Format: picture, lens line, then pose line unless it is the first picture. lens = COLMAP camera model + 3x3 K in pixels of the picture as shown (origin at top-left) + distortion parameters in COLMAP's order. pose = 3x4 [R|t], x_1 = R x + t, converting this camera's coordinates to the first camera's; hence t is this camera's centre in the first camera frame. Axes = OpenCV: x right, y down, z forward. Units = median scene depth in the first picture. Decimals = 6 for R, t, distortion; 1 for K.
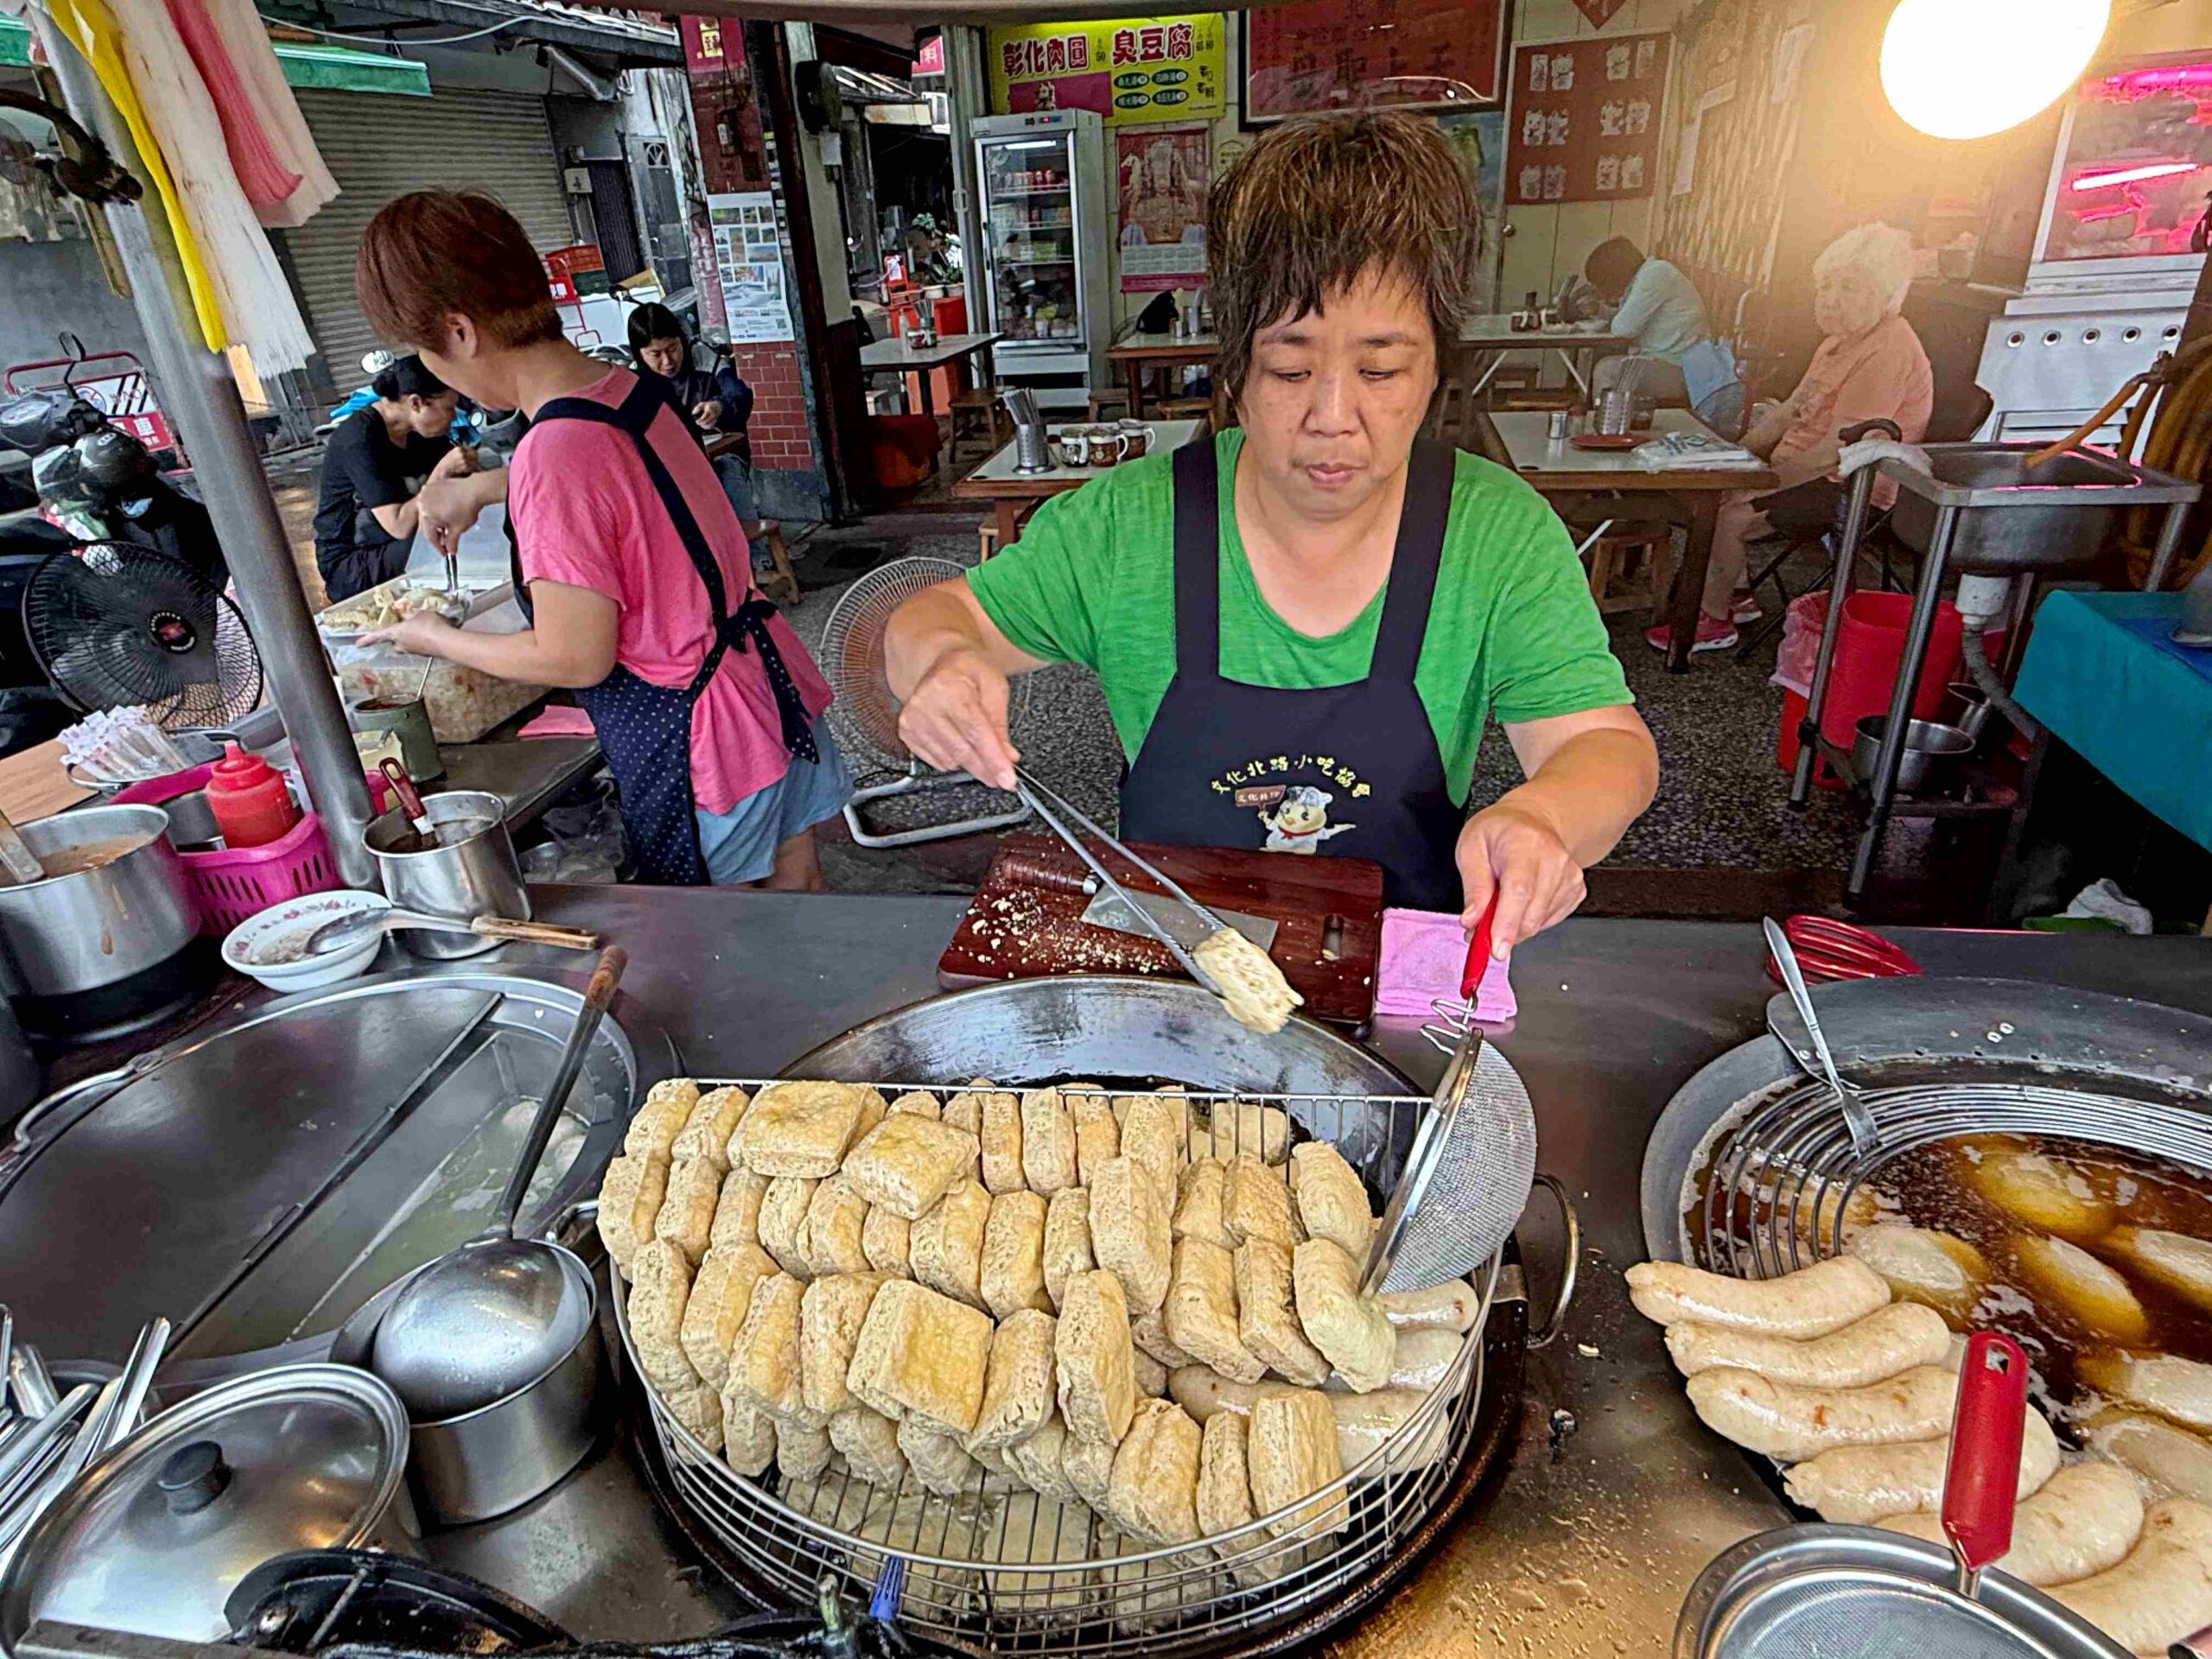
lens RADIAL K [[1210.3, 0, 1055.6], [0, 1210.3, 831.0], [0, 0, 1]] dist [-0.001654, 0.001462]
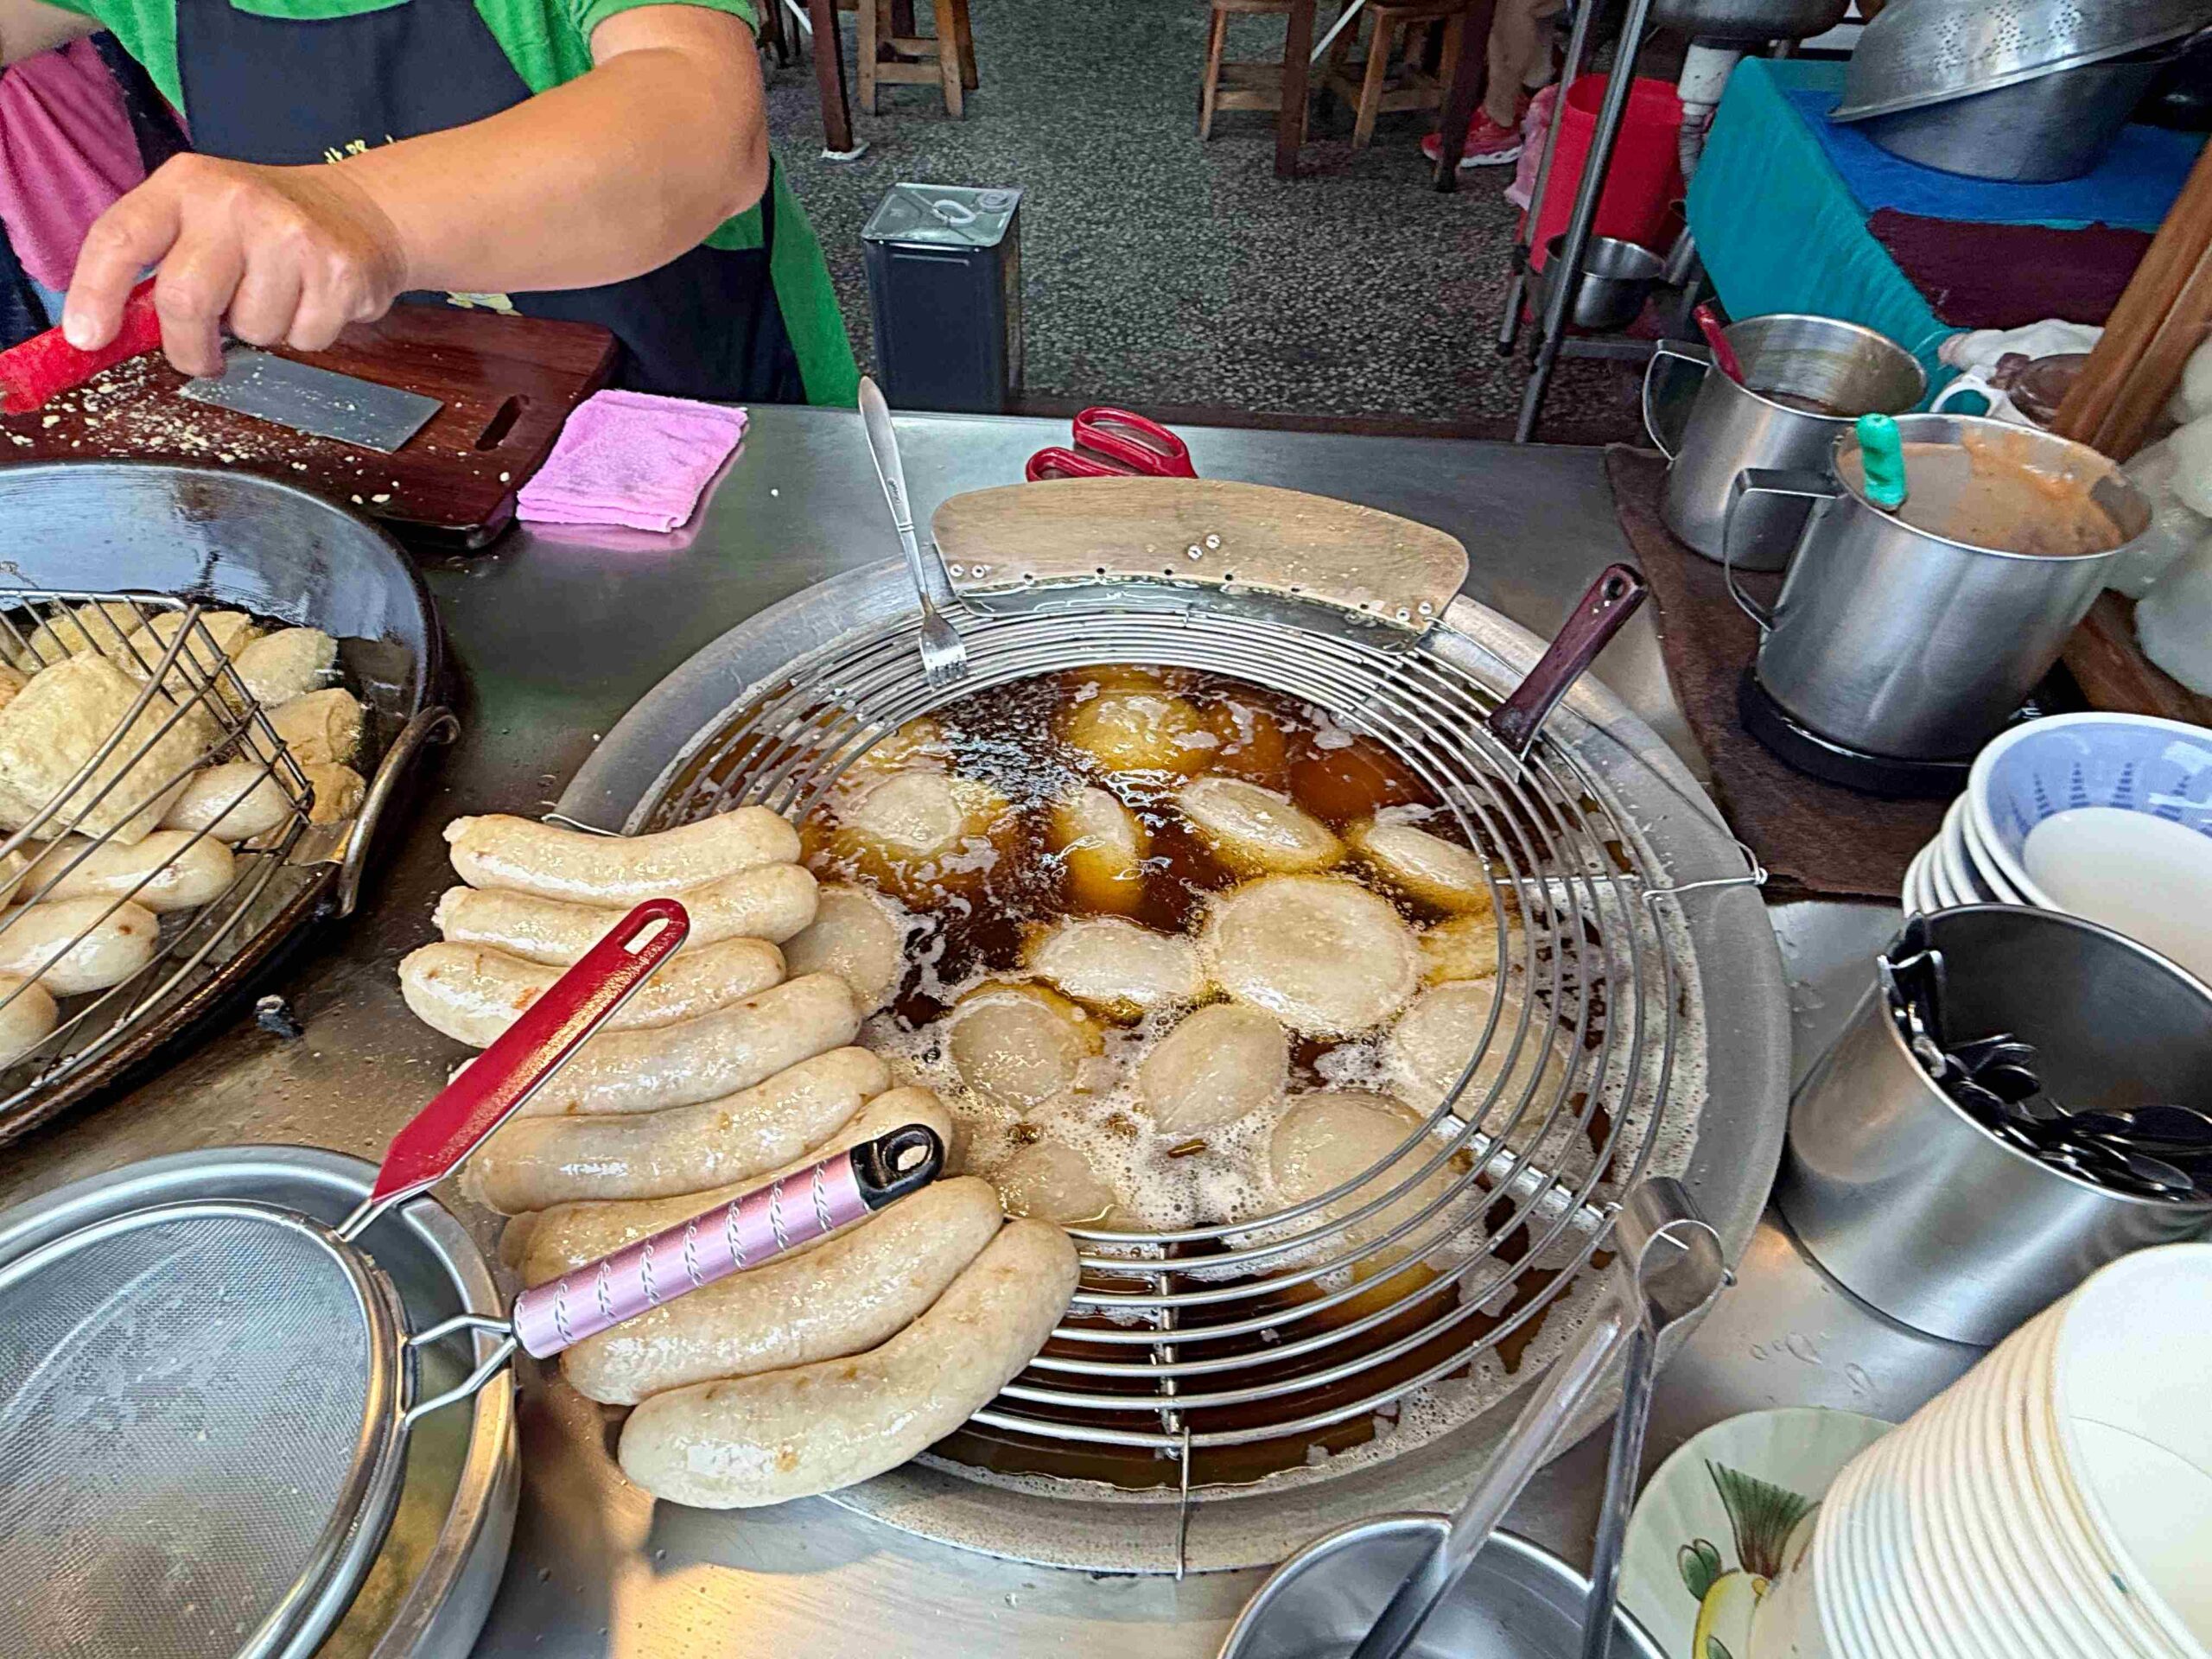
lens RADIAL K [[1210.3, 0, 1055.6], [0, 1210.3, 831.0], [0, 0, 1]] dist [-0.001654, 0.001462]
pose [[0.995806, -0.004072, 0.091399, 0.224277], [-0.026872, 0.941931, 0.334728, 0.028782], [-0.087455, -0.335780, 0.937872, 0.071306]]
